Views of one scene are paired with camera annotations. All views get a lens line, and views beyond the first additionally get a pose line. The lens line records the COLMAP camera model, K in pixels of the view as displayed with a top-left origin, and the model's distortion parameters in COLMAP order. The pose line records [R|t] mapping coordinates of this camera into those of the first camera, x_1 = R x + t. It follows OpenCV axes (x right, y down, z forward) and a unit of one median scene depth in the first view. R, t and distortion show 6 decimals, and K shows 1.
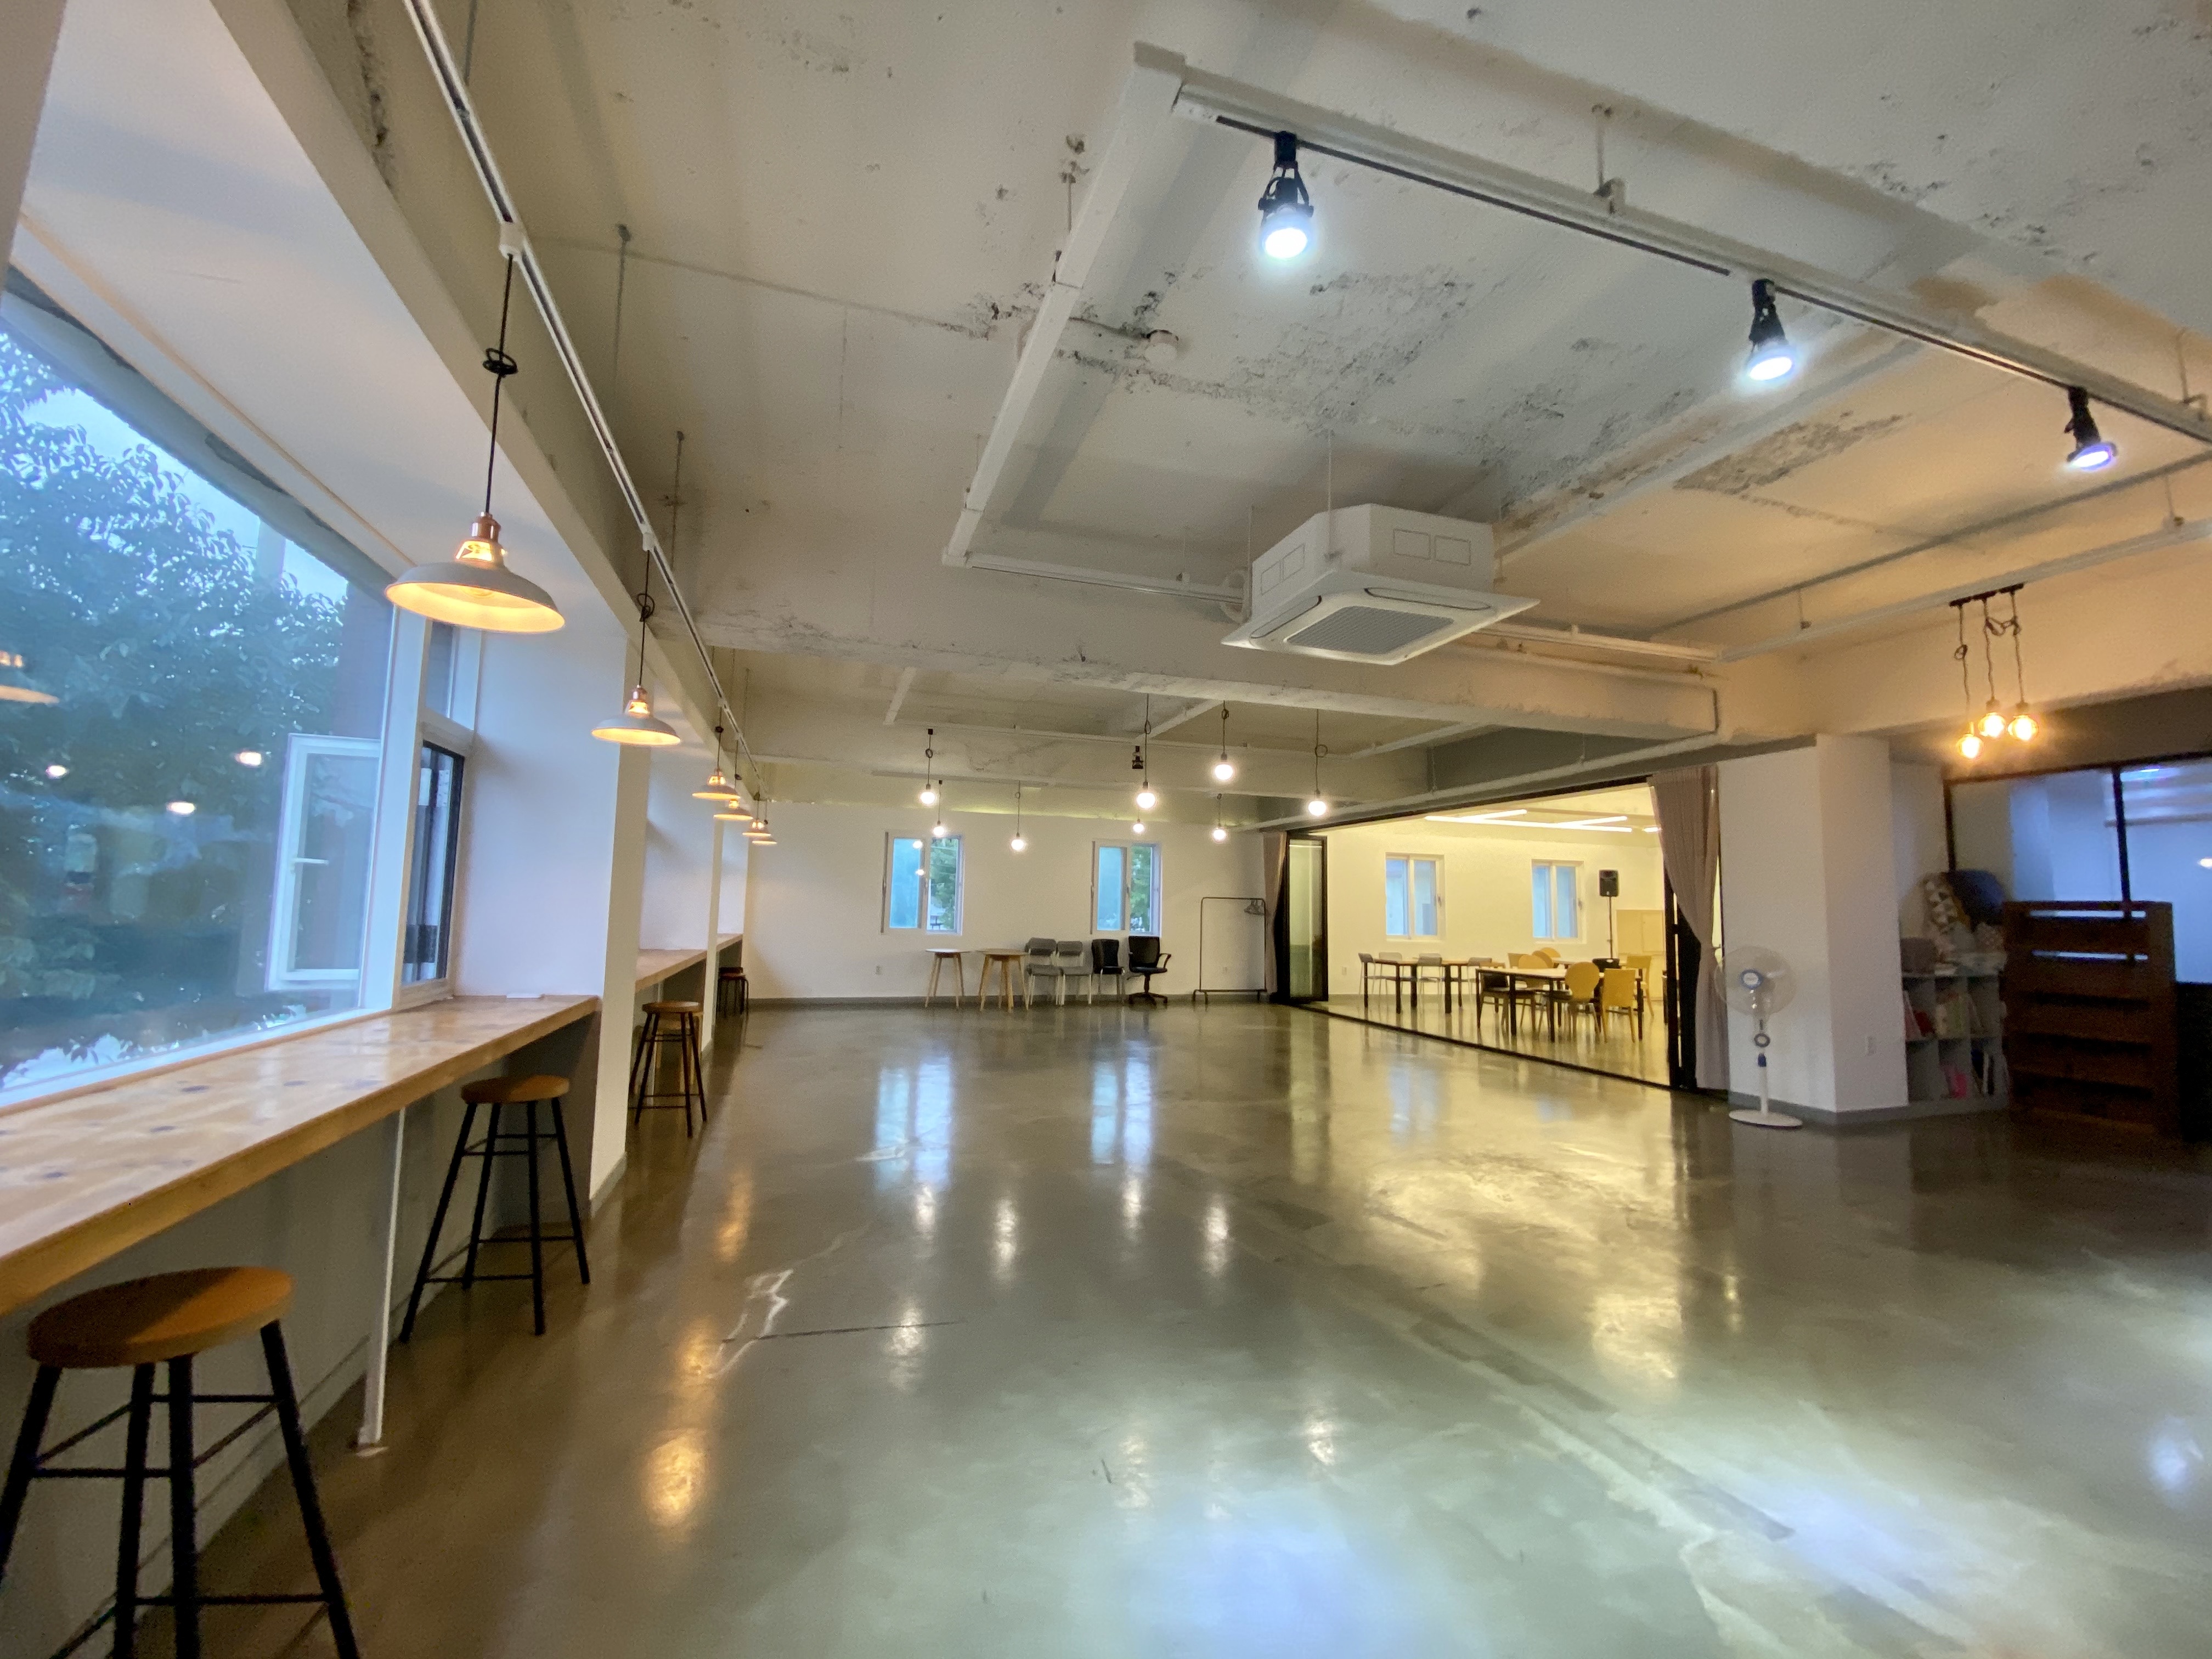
lens RADIAL K [[905.0, 0, 1106.0], [0, 905.0, 829.5], [0, 0, 1]] dist [0.023094, -0.022418]
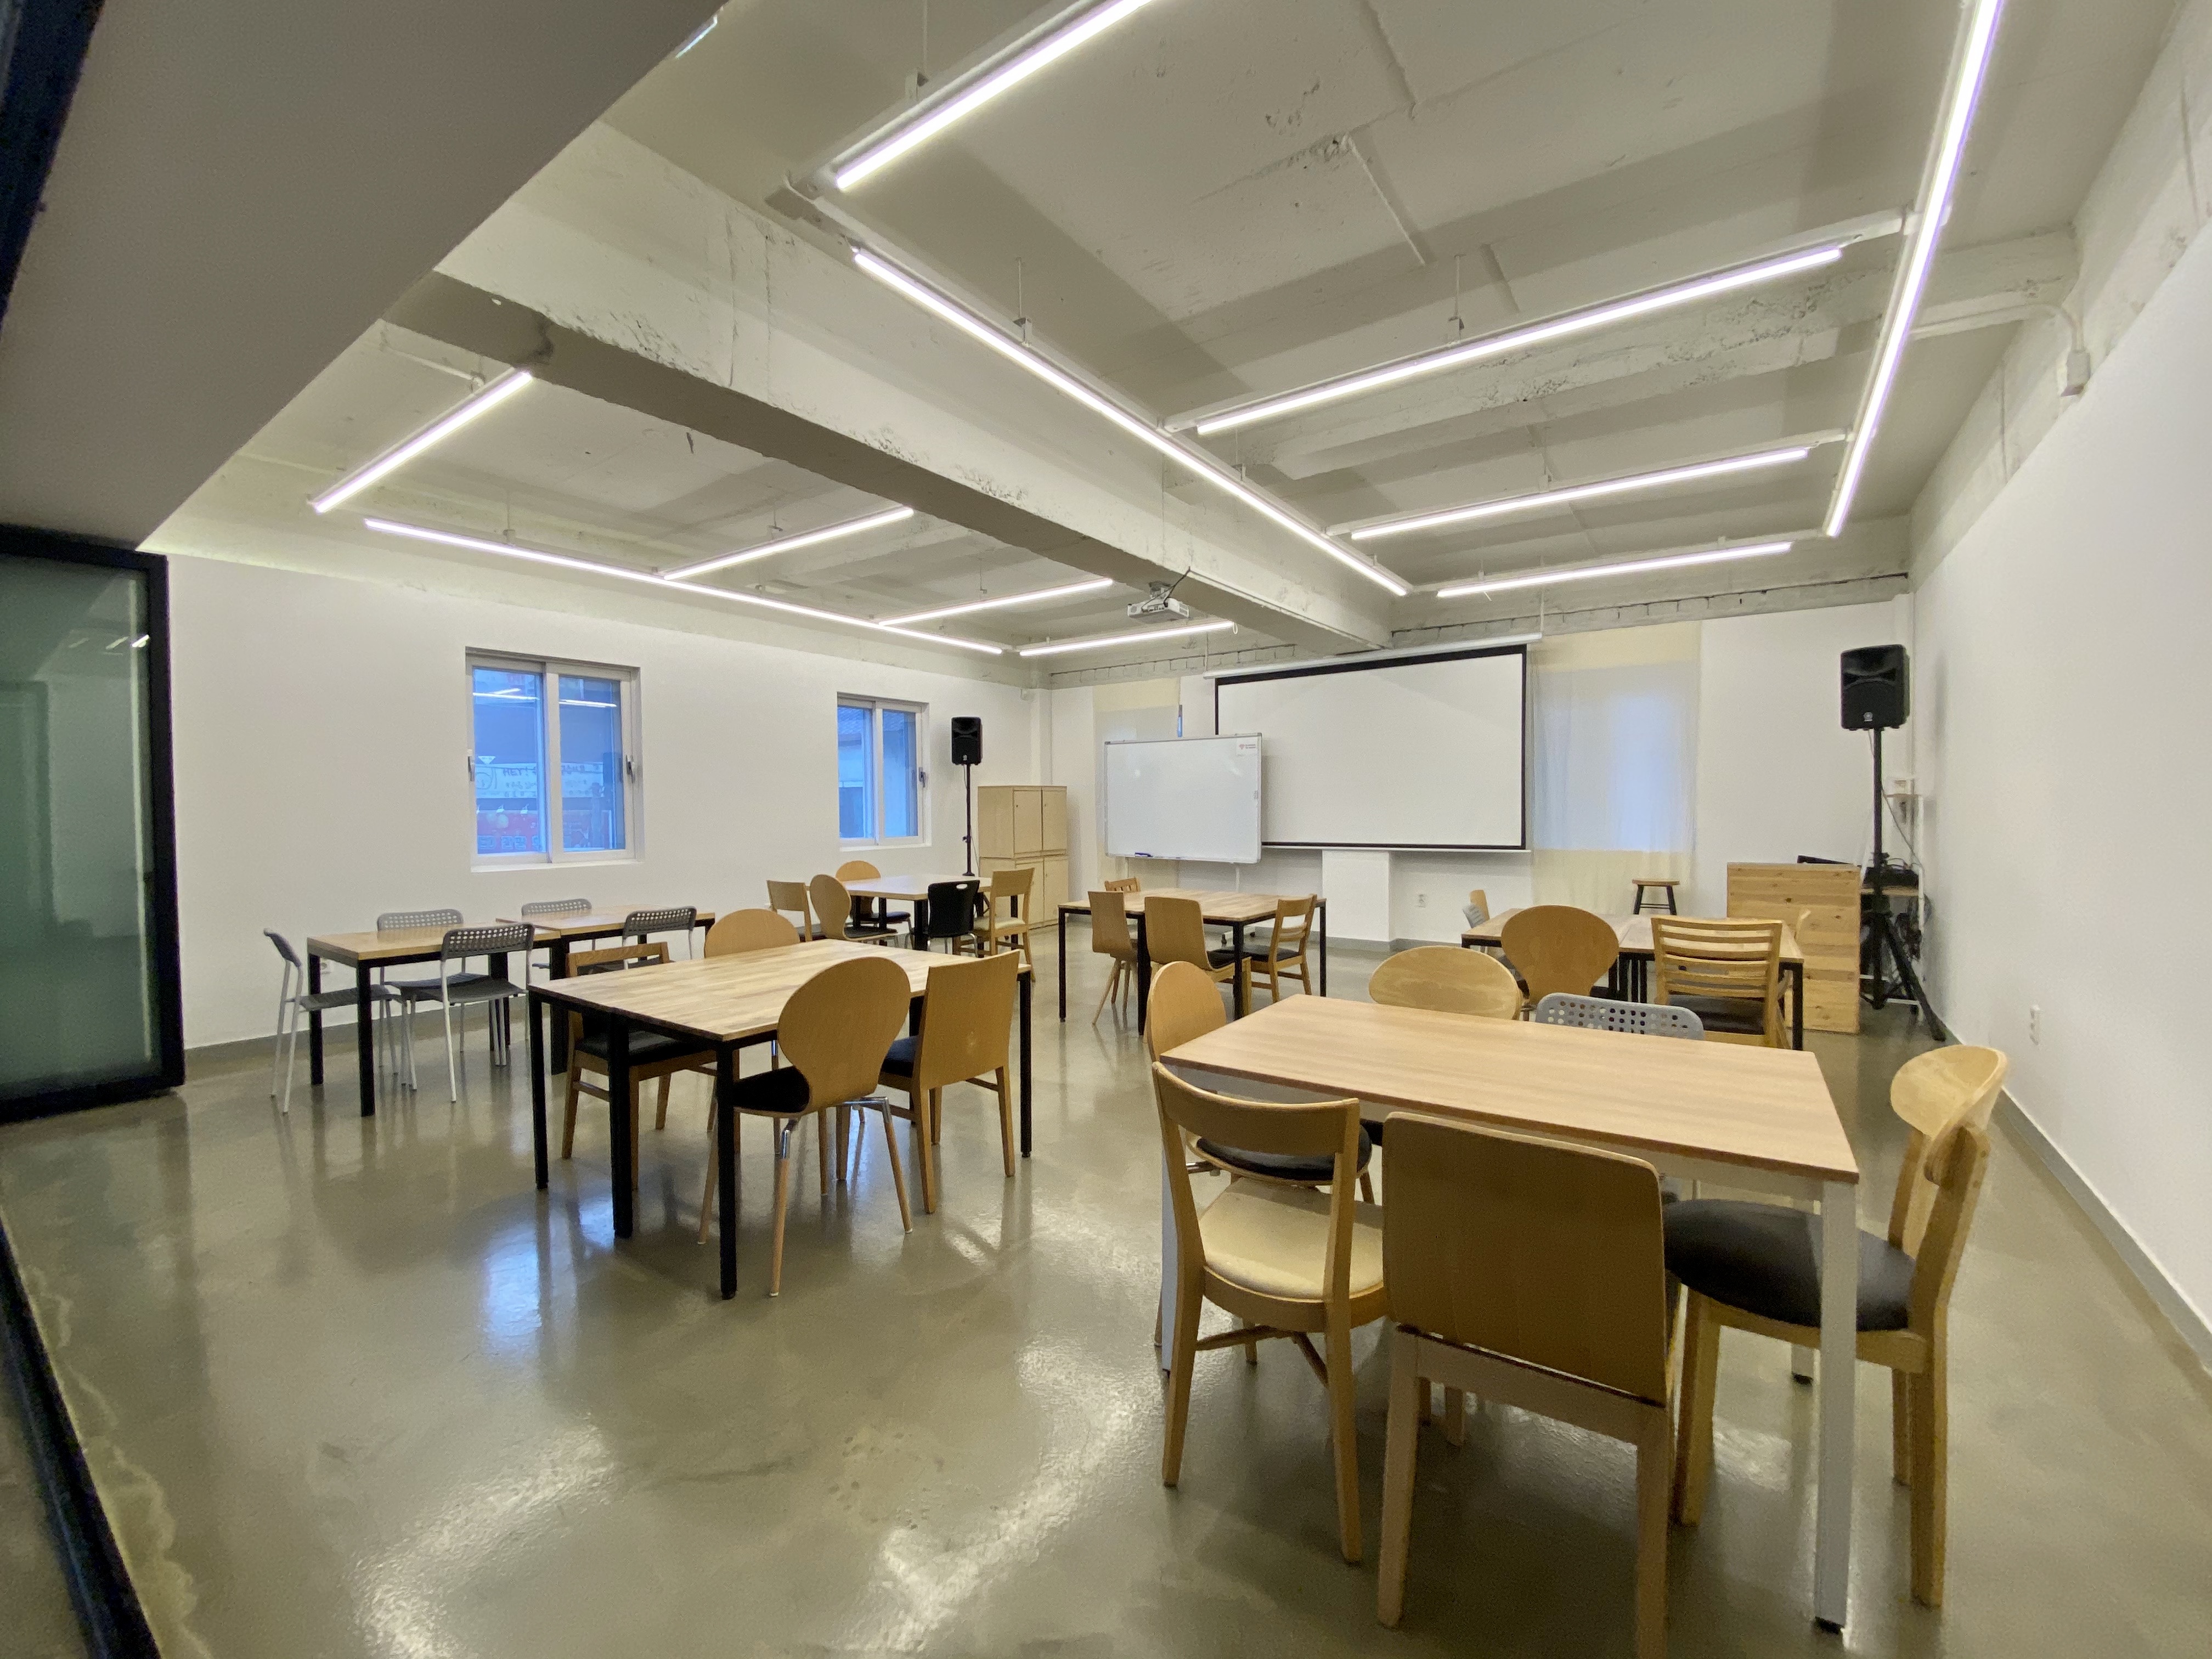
lens RADIAL K [[905.0, 0, 1106.0], [0, 905.0, 829.5], [0, 0, 1]] dist [0.023094, -0.022418]
pose [[0.798915, -0.044342, 0.599807, 0.338312], [-0.027669, 0.993513, 0.110302, 0.061566], [-0.600807, -0.104718, 0.792505, 0.595789]]
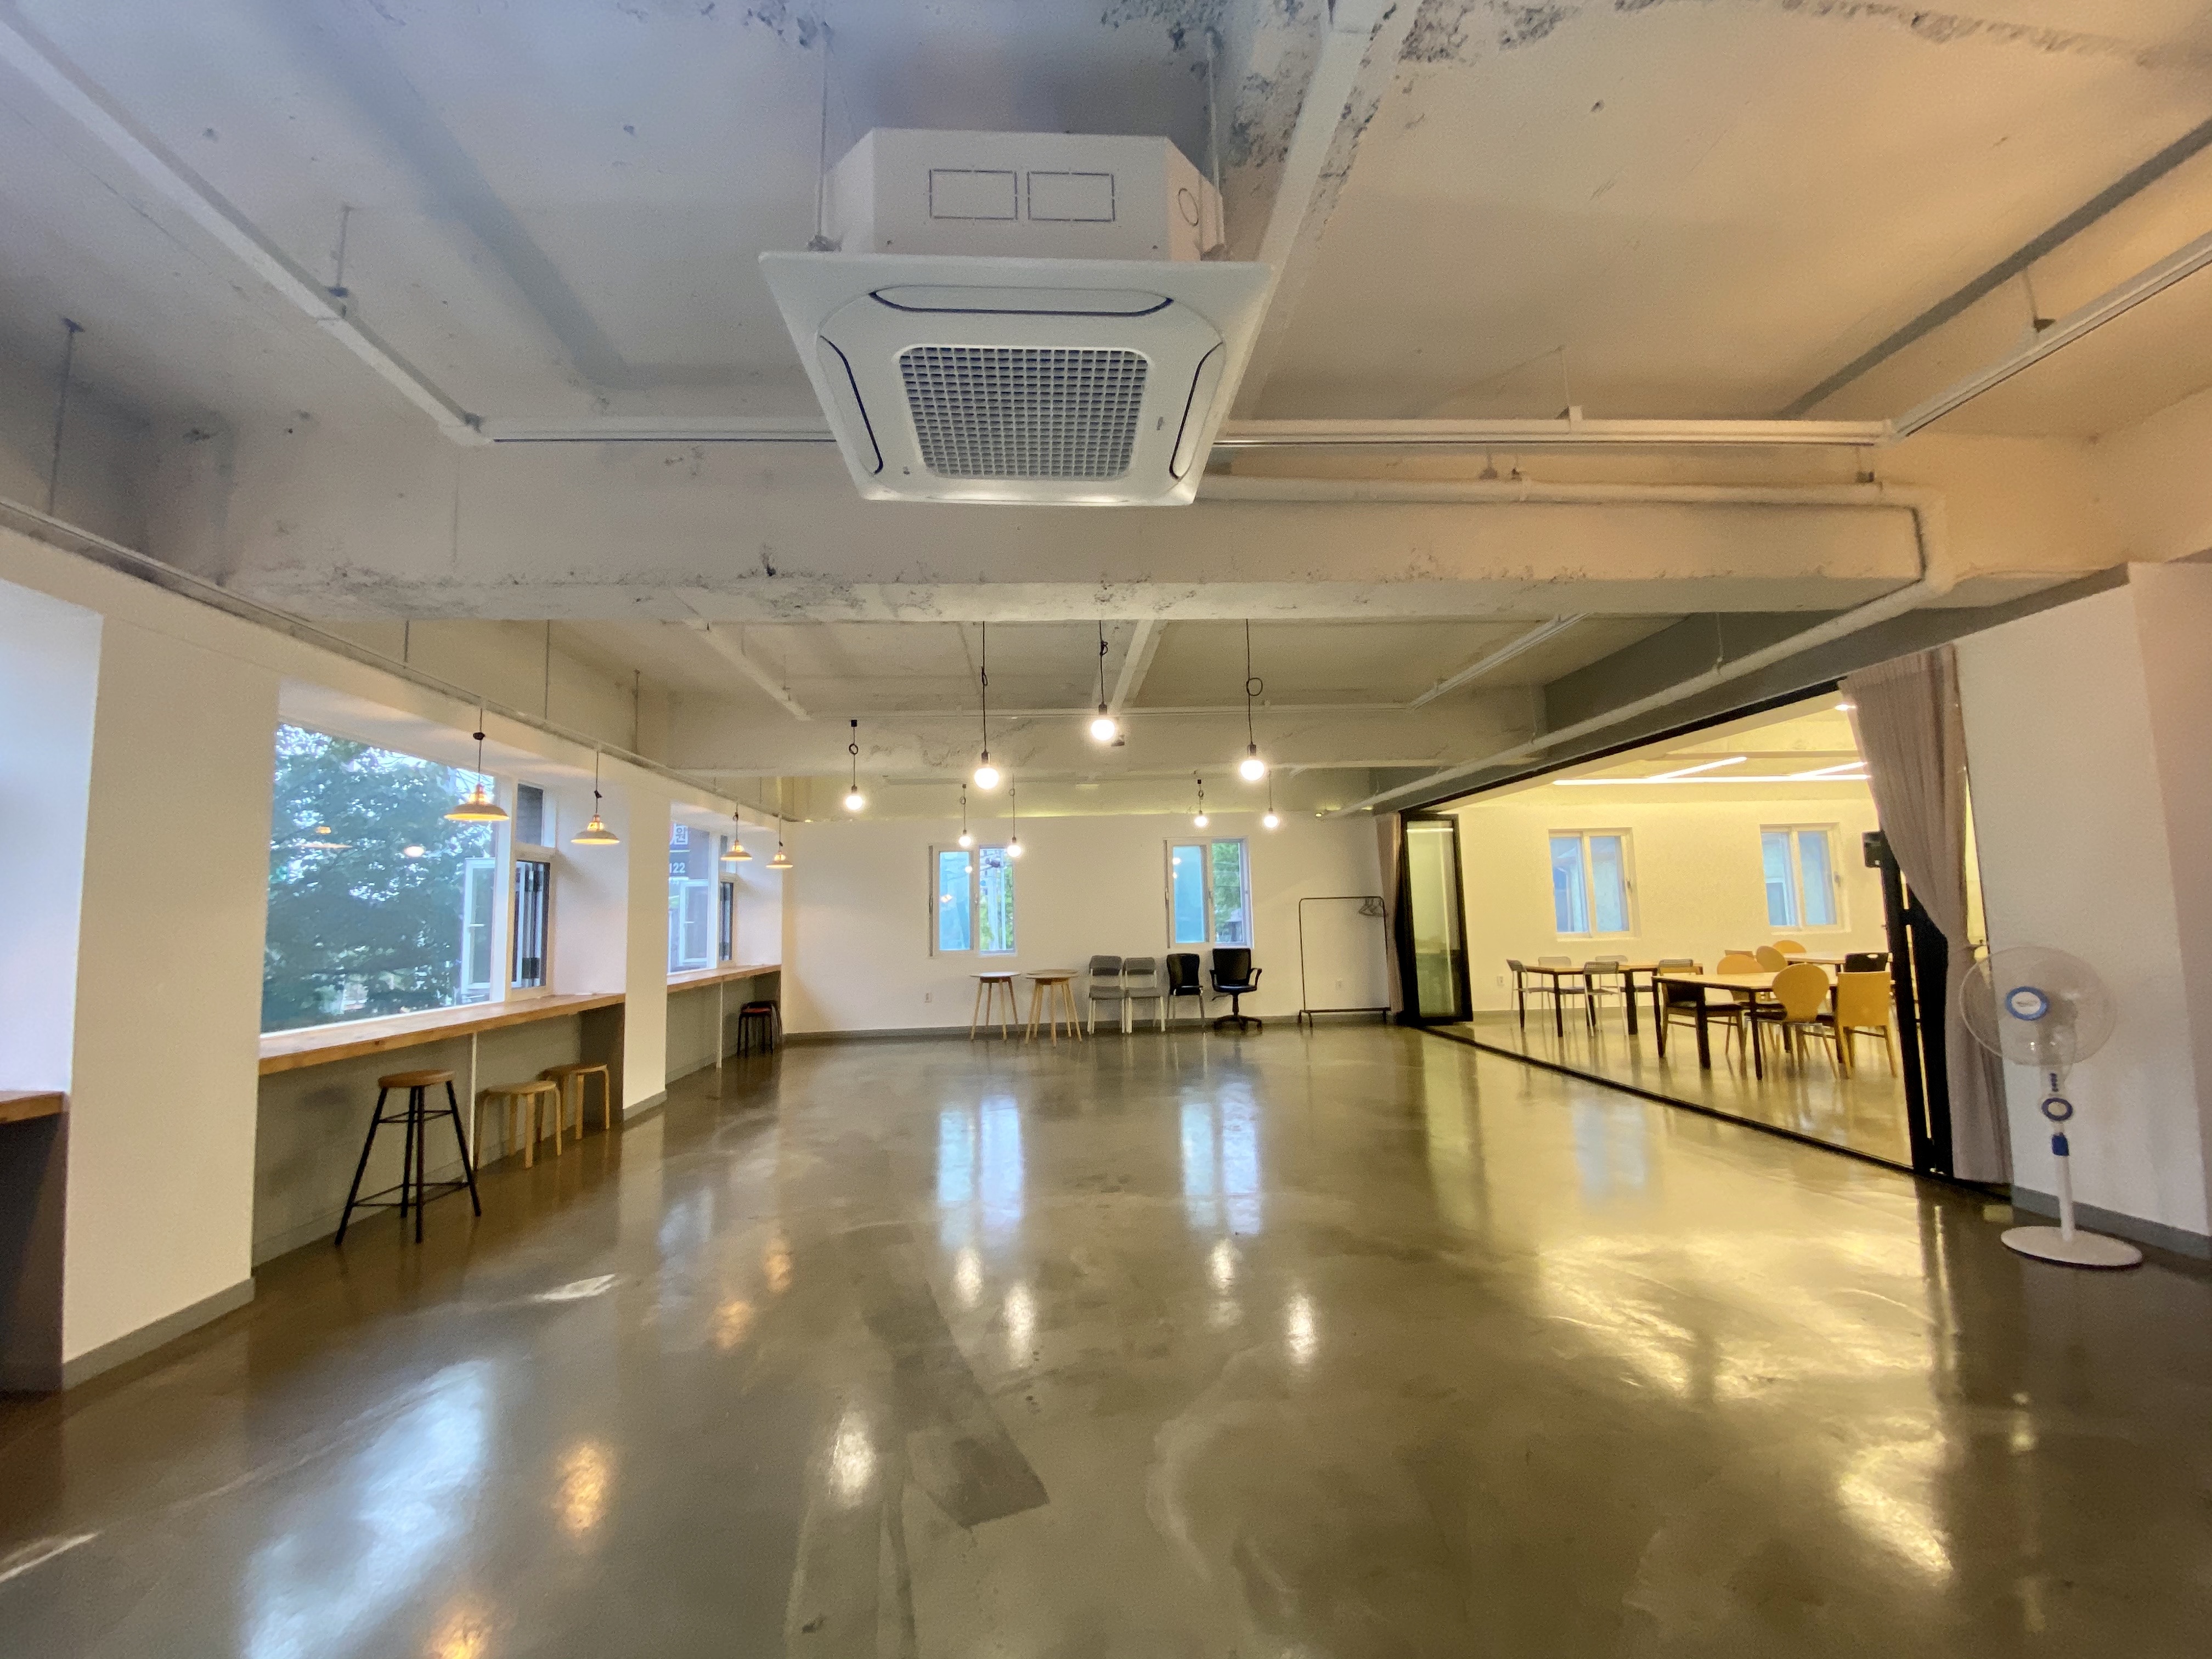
lens RADIAL K [[905.0, 0, 1106.0], [0, 905.0, 829.5], [0, 0, 1]] dist [0.023094, -0.022418]
pose [[0.968400, -0.071182, -0.239027, 0.144411], [0.069519, 0.997462, -0.015393, 0.012333], [0.239516, -0.001710, 0.970891, 0.154427]]
